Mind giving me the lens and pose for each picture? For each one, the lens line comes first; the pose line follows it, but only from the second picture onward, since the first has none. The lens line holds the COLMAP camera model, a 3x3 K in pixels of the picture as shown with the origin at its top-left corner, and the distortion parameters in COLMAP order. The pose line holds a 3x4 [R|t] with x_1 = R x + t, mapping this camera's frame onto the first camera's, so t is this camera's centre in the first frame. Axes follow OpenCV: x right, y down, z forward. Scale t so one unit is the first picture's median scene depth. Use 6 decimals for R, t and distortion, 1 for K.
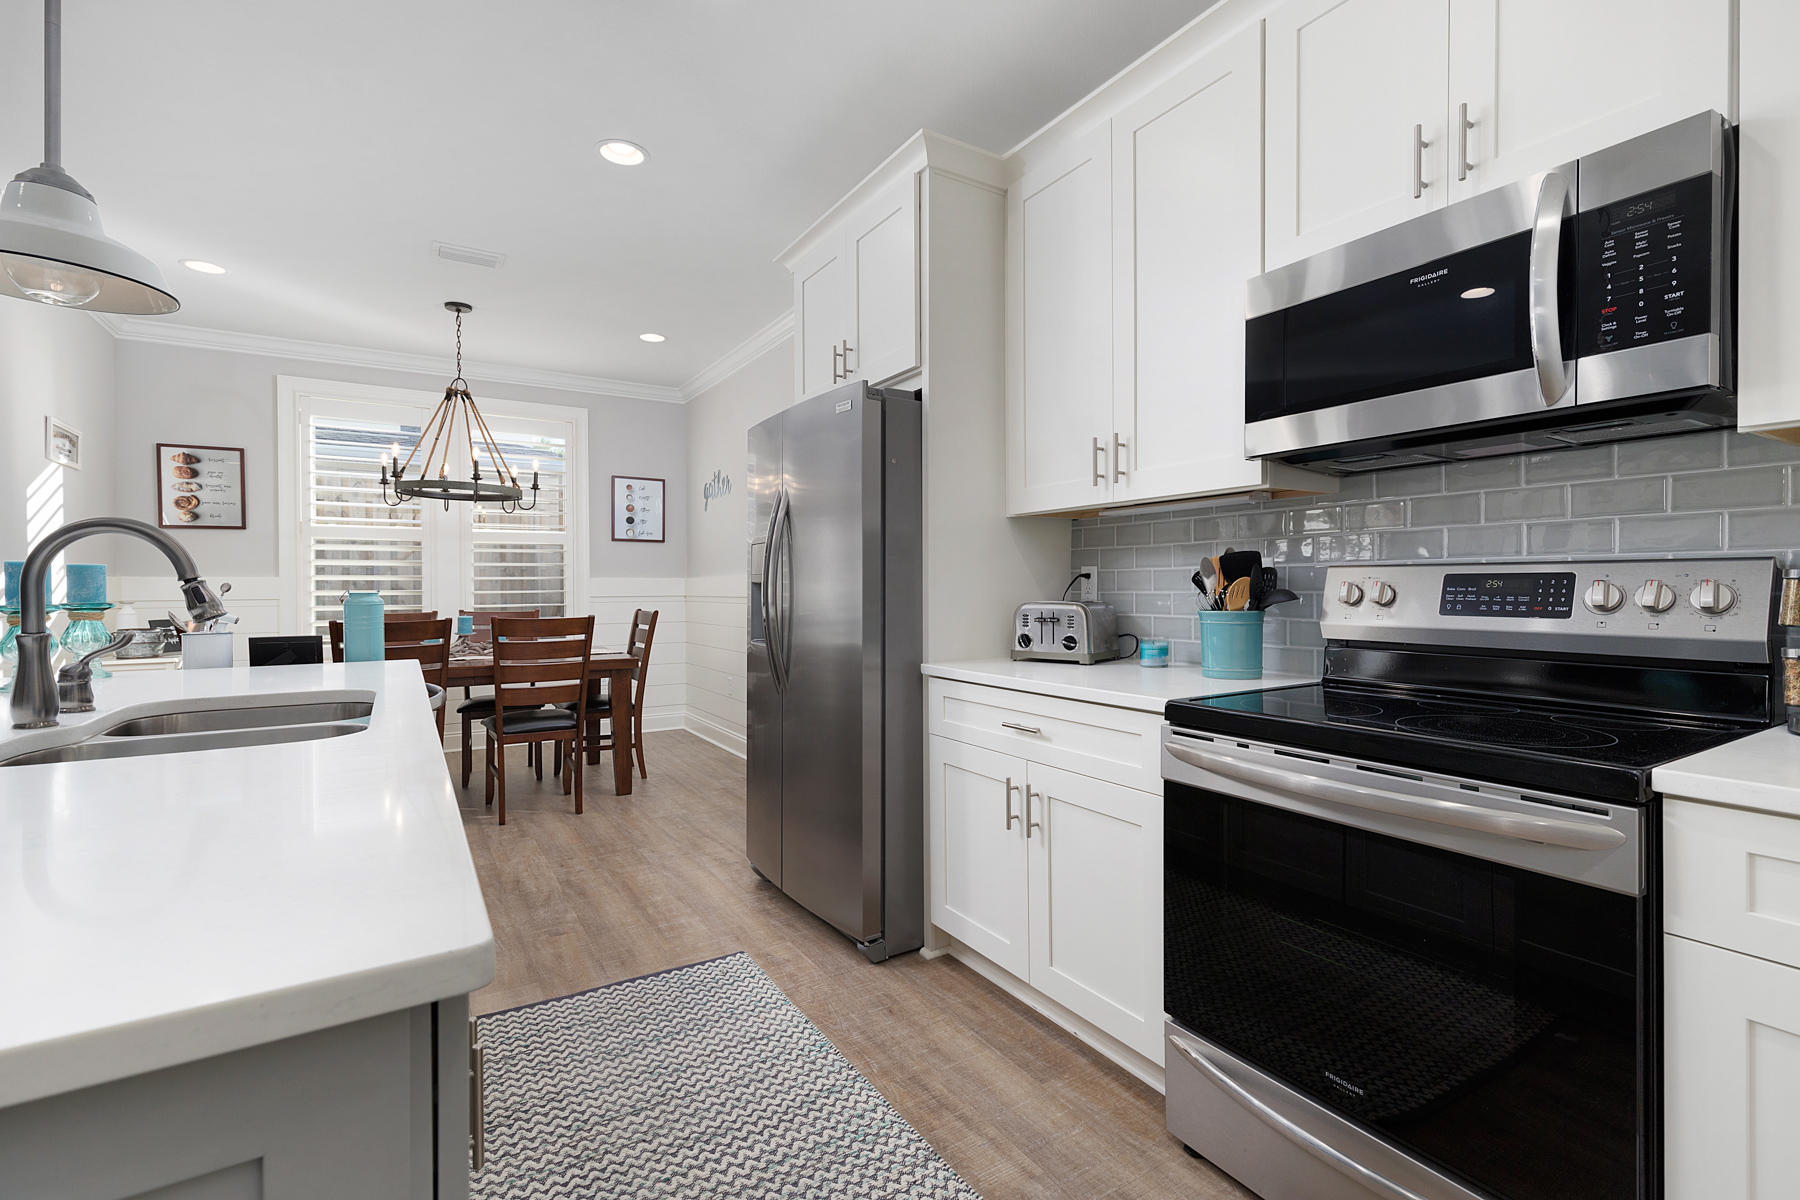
lens RADIAL K [[809.5, 0, 903.6], [0, 809.5, 597.5], [0, 0, 1]] dist [-0.010628, 0.001404]
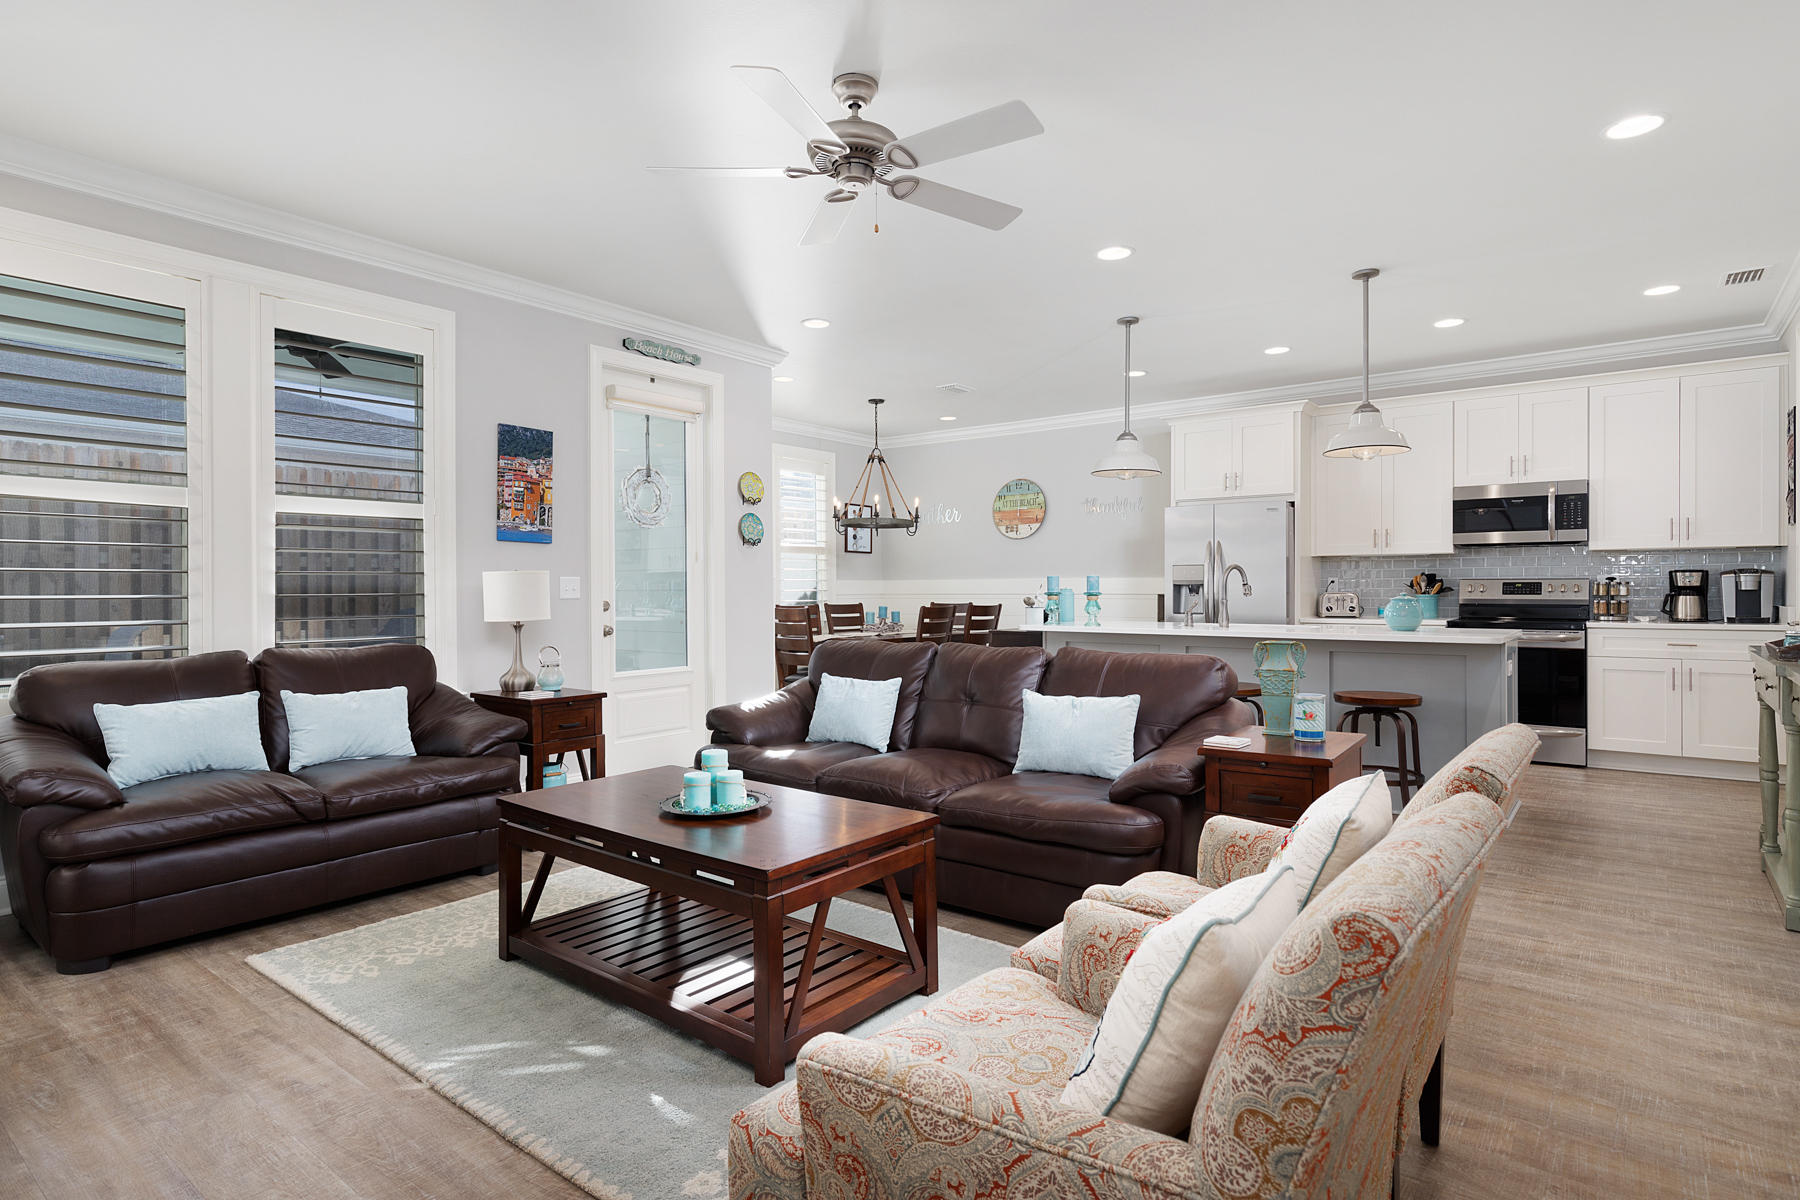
lens RADIAL K [[945.2, 0, 889.3], [0, 945.2, 591.6], [0, 0, 1]] dist [-0.013011, 0.003287]
pose [[0.944257, -0.001065, 0.329207, -1.931640], [0.004518, 0.999943, -0.009721, 0.022838], [-0.329178, 0.010667, 0.944208, -1.170915]]
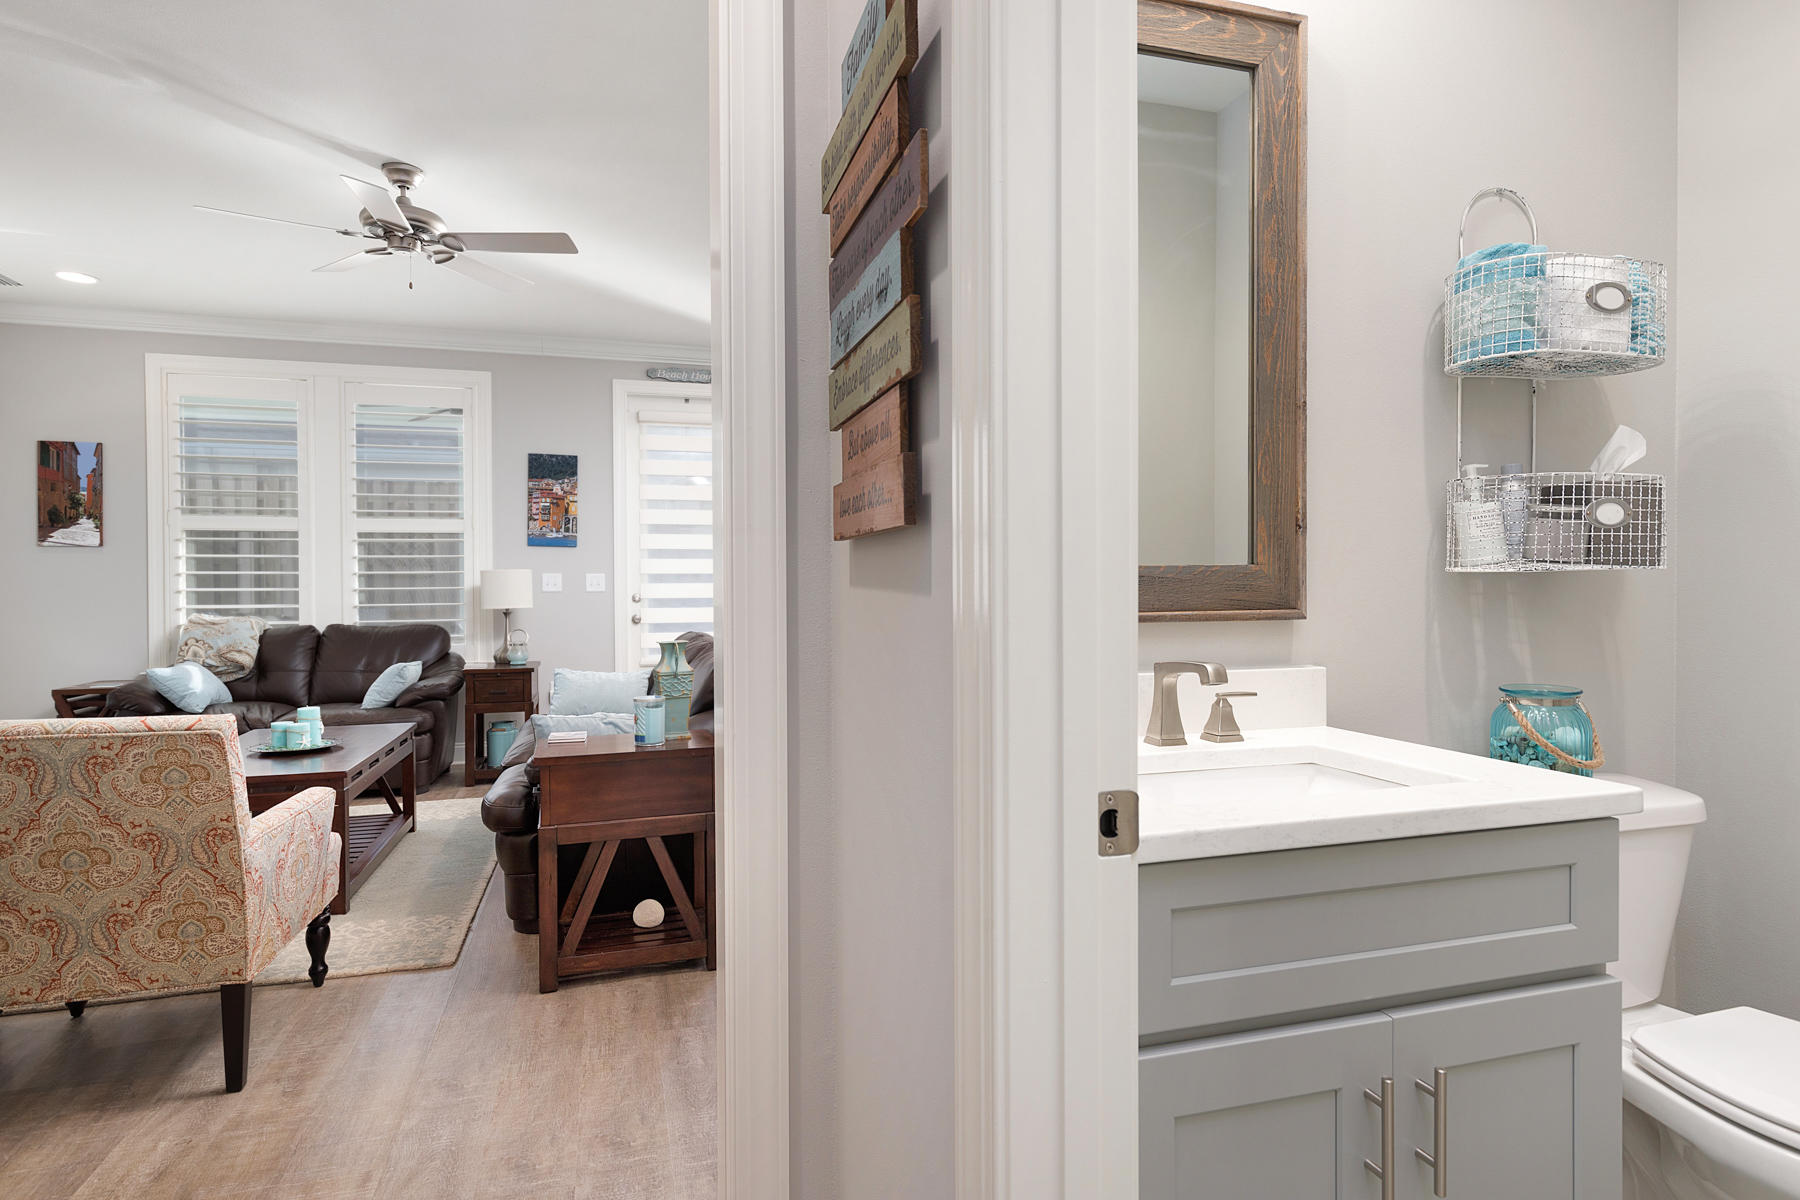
lens RADIAL K [[974.3, 0, 926.7], [0, 974.3, 596.5], [0, 0, 1]] dist [-0.006312, -0.000681]
pose [[0.969045, 0.005094, -0.246832, -0.474055], [-0.003840, 0.999977, 0.005562, 0.010851], [0.246854, -0.004442, 0.969042, -1.283789]]
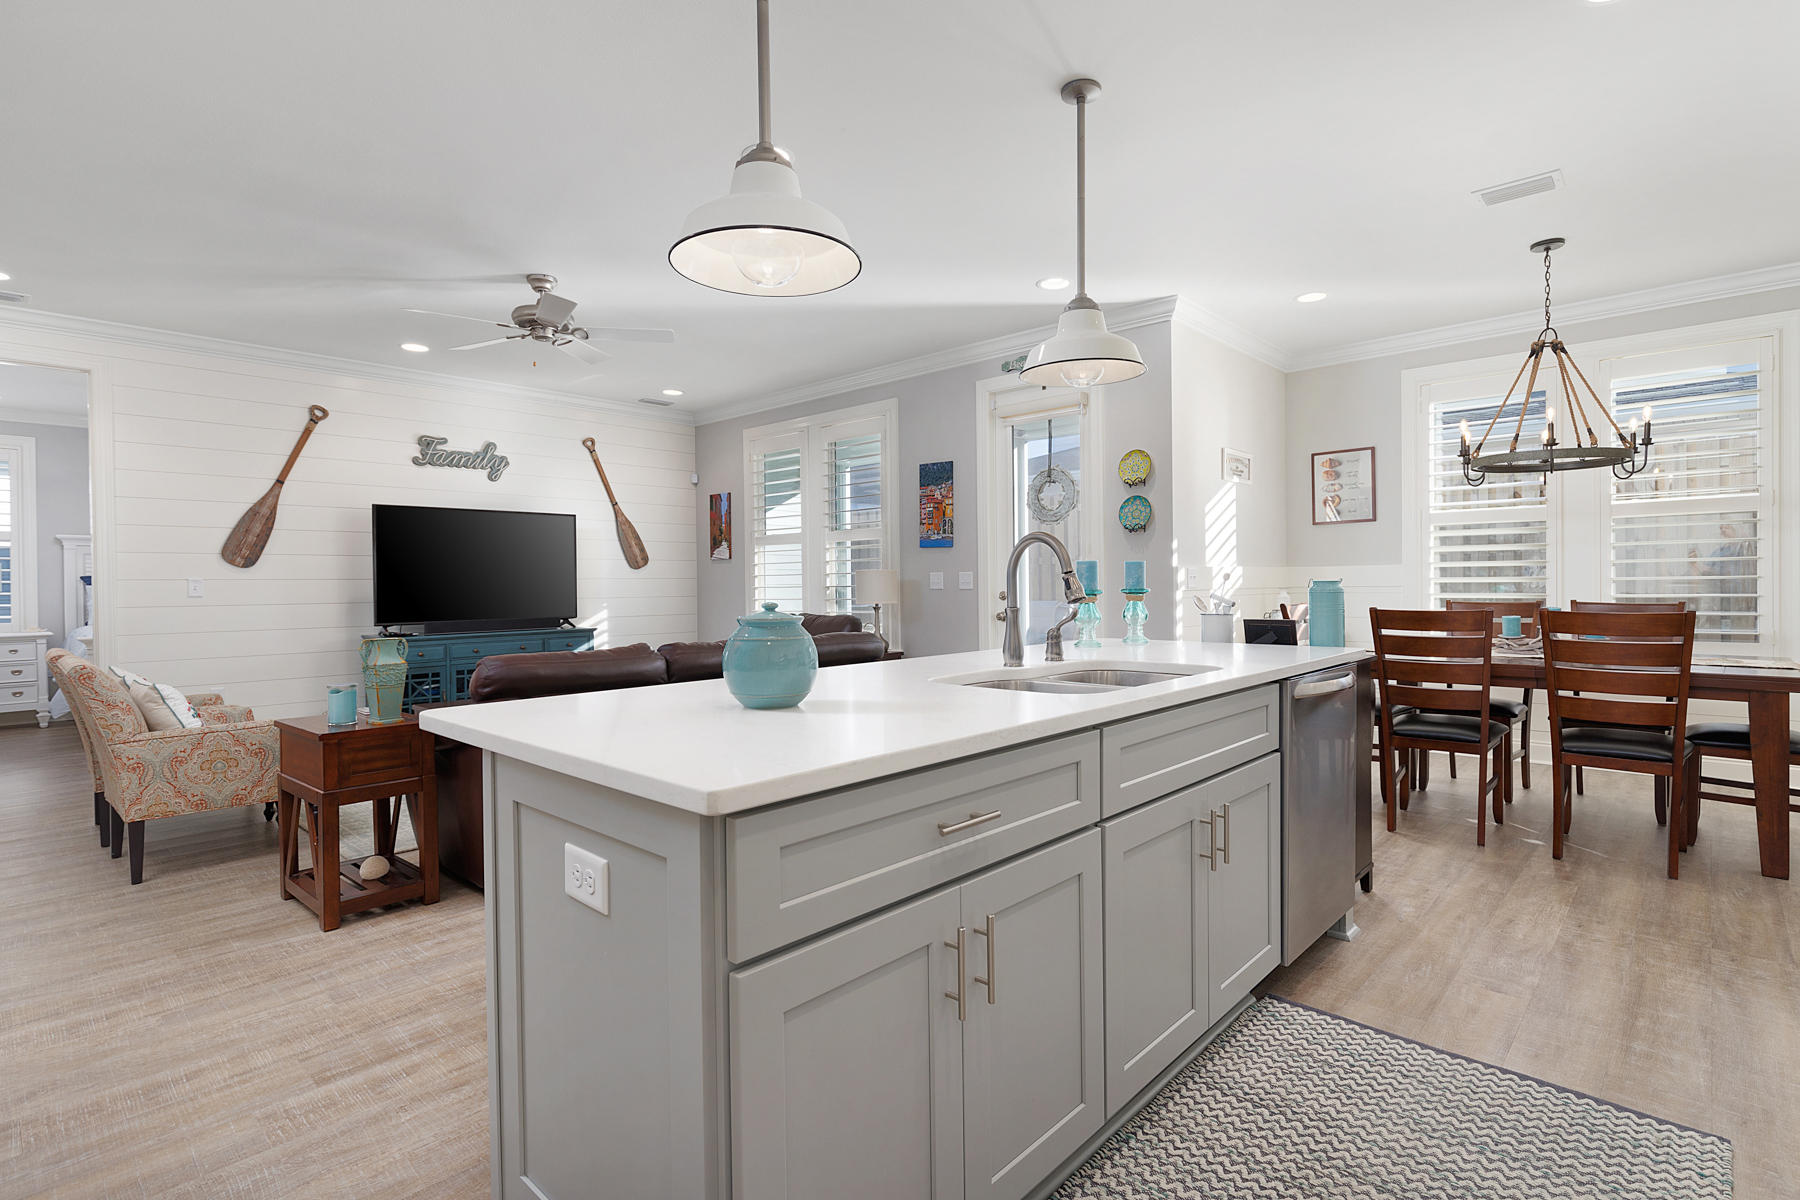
lens RADIAL K [[872.9, 0, 916.8], [0, 872.9, 591.6], [0, 0, 1]] dist [0.008050, -0.002643]
pose [[0.257152, 0.011314, -0.966305, 0.307150], [-0.002081, 0.999936, 0.011154, -0.003805], [0.966369, -0.000858, 0.257159, 0.200018]]
